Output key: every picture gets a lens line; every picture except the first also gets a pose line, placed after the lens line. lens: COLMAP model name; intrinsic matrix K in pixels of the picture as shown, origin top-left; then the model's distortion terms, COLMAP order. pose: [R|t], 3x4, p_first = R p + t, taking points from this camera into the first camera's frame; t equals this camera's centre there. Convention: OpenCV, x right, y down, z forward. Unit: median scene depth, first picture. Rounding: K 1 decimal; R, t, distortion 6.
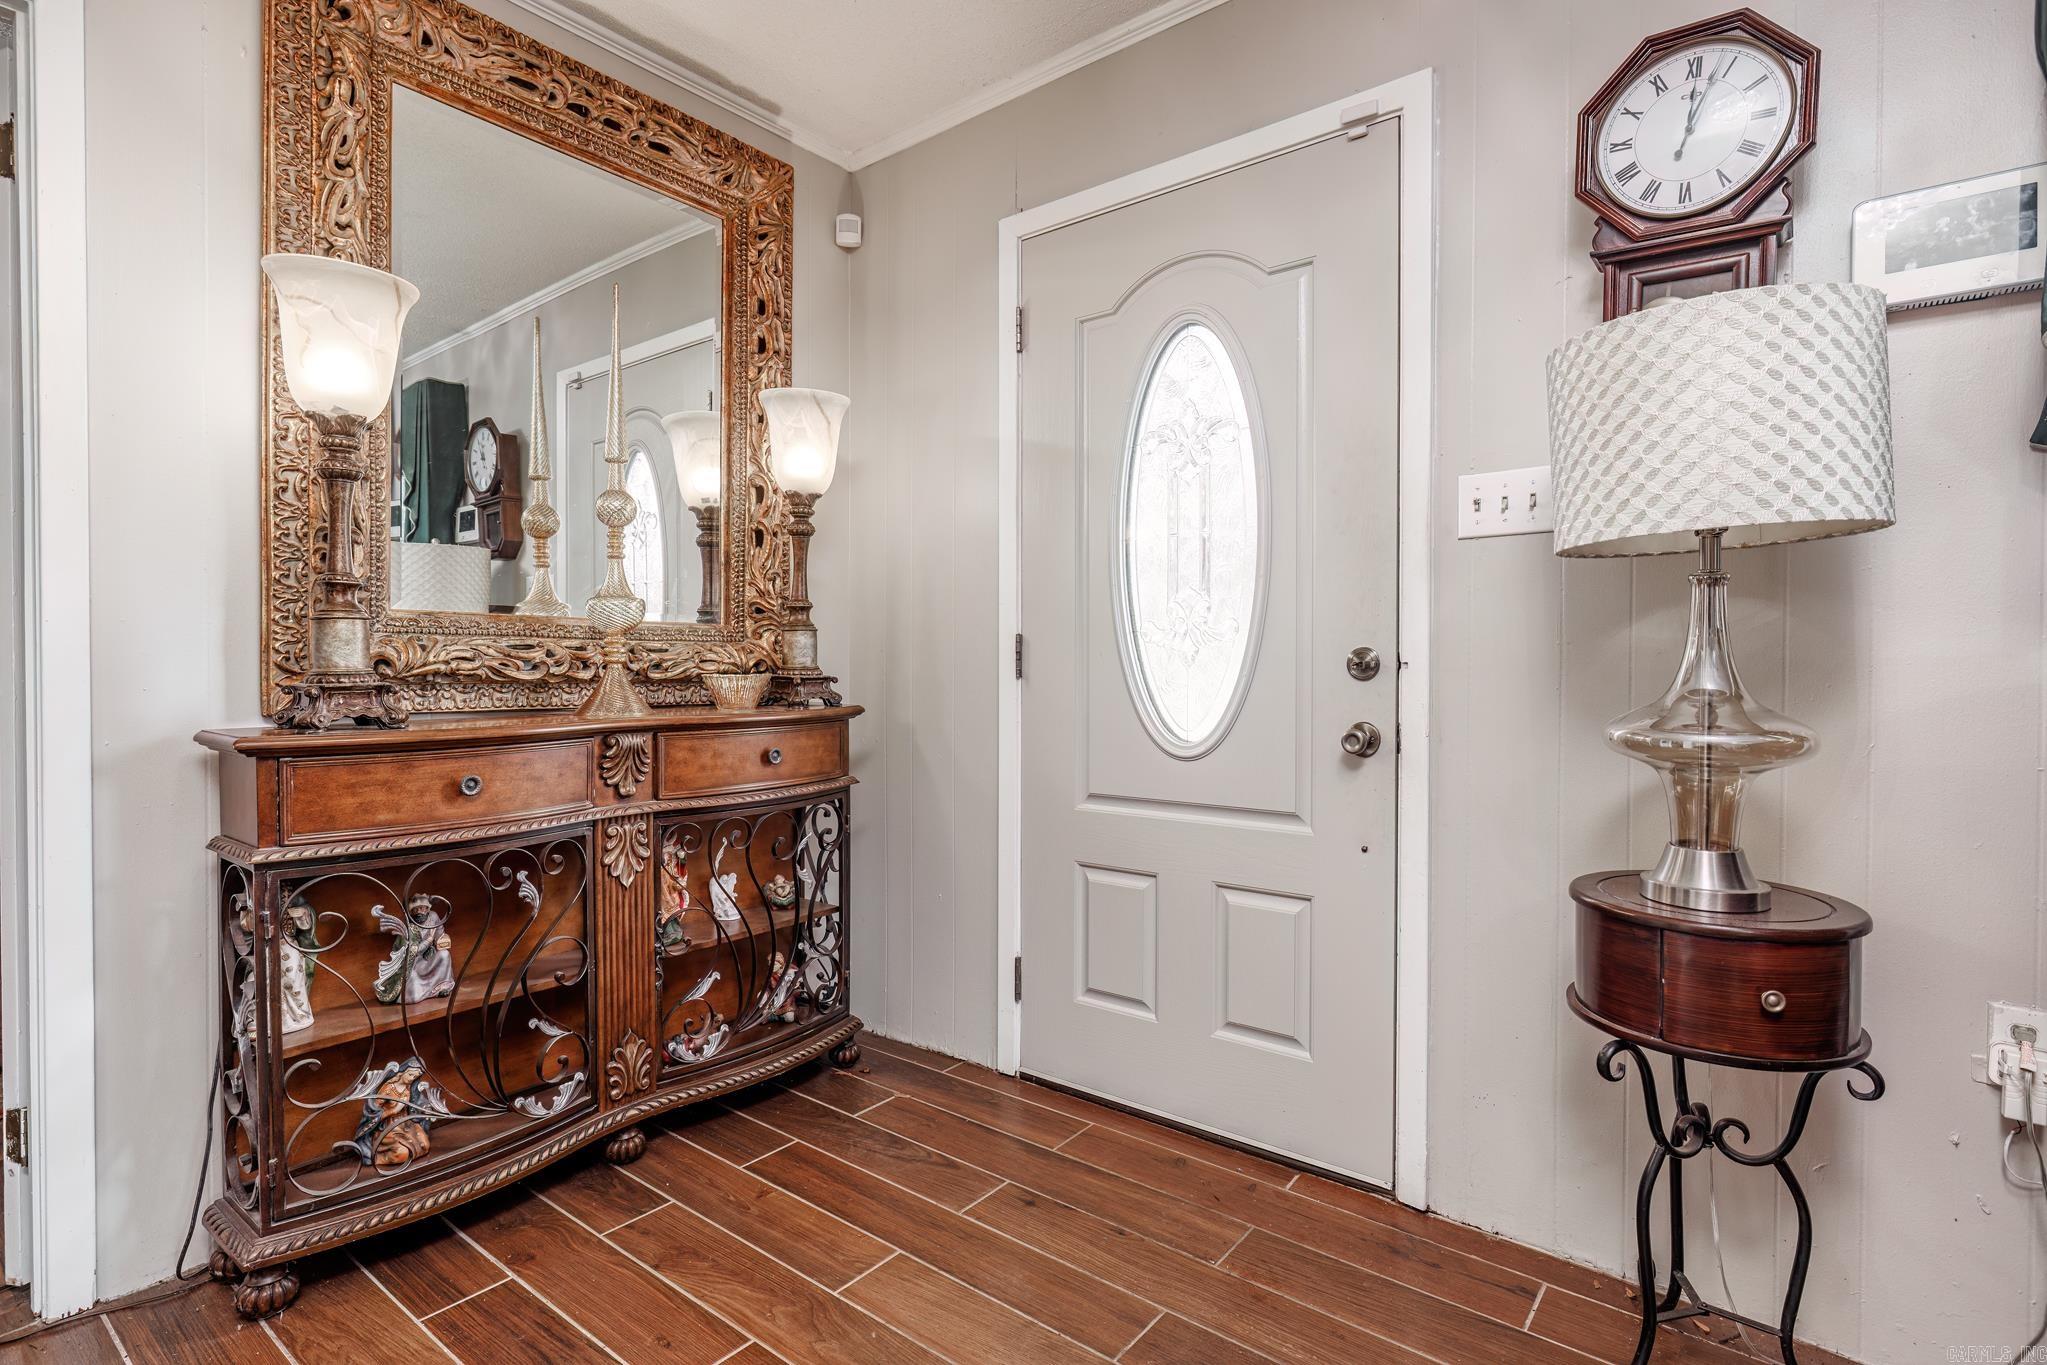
lens RADIAL K [[1033.0, 0, 995.8], [0, 1033.0, 675.6], [0, 0, 1]] dist [-0.004693, -0.000295]
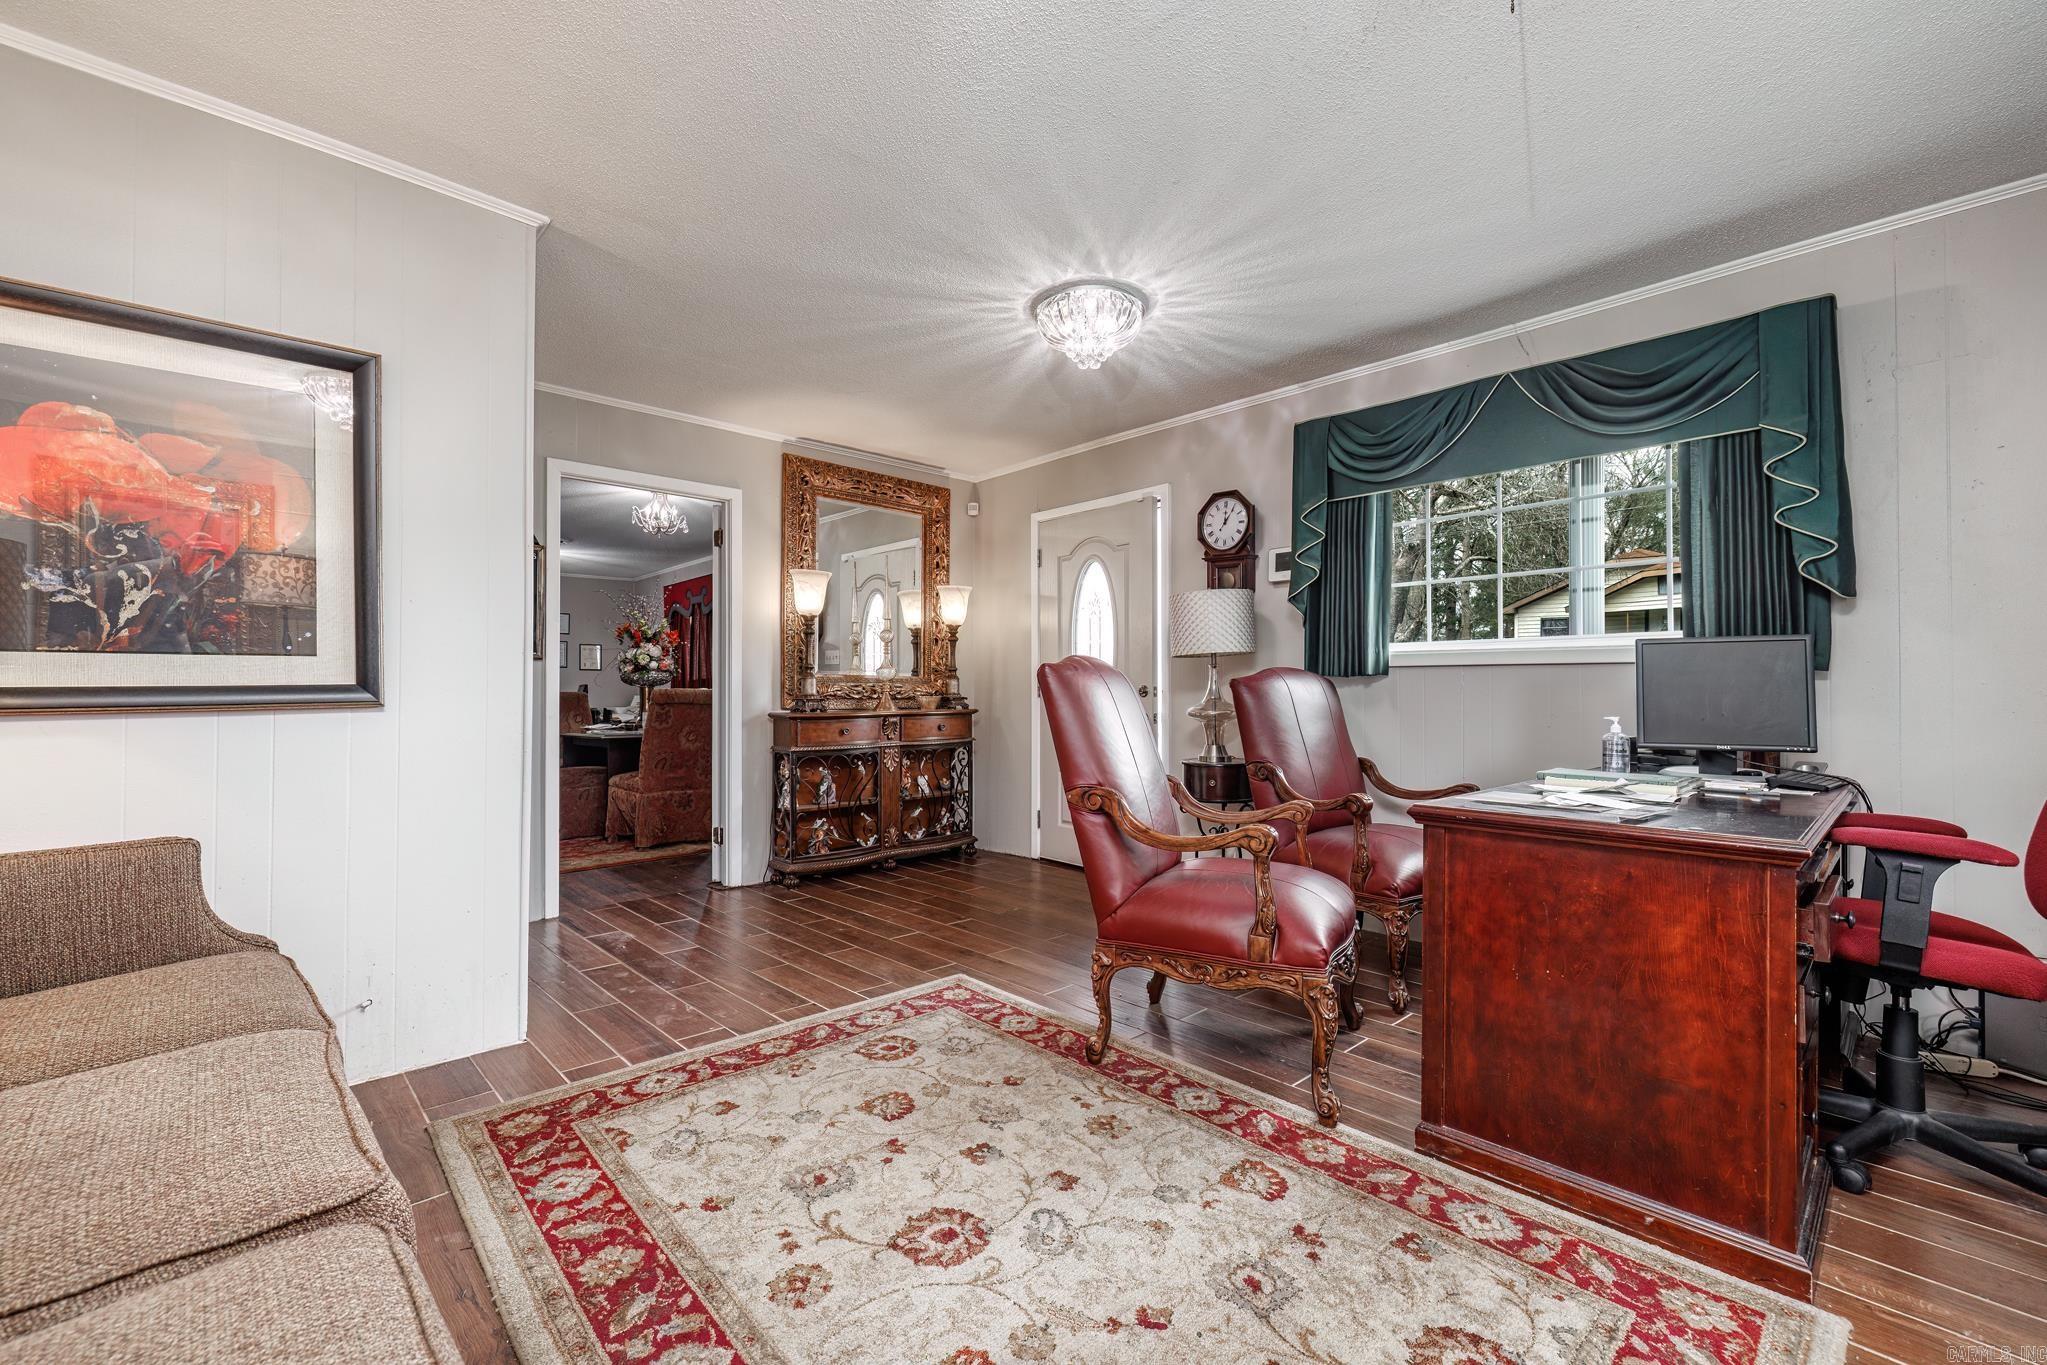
lens RADIAL K [[854.5, 0, 1010.6], [0, 854.5, 683.5], [0, 0, 1]] dist [-0.000131, -0.000203]
pose [[0.991484, -0.004064, -0.130165, 0.238072], [0.001014, 0.999724, -0.023484, 0.017465], [0.130224, 0.023152, 0.991214, -1.123411]]
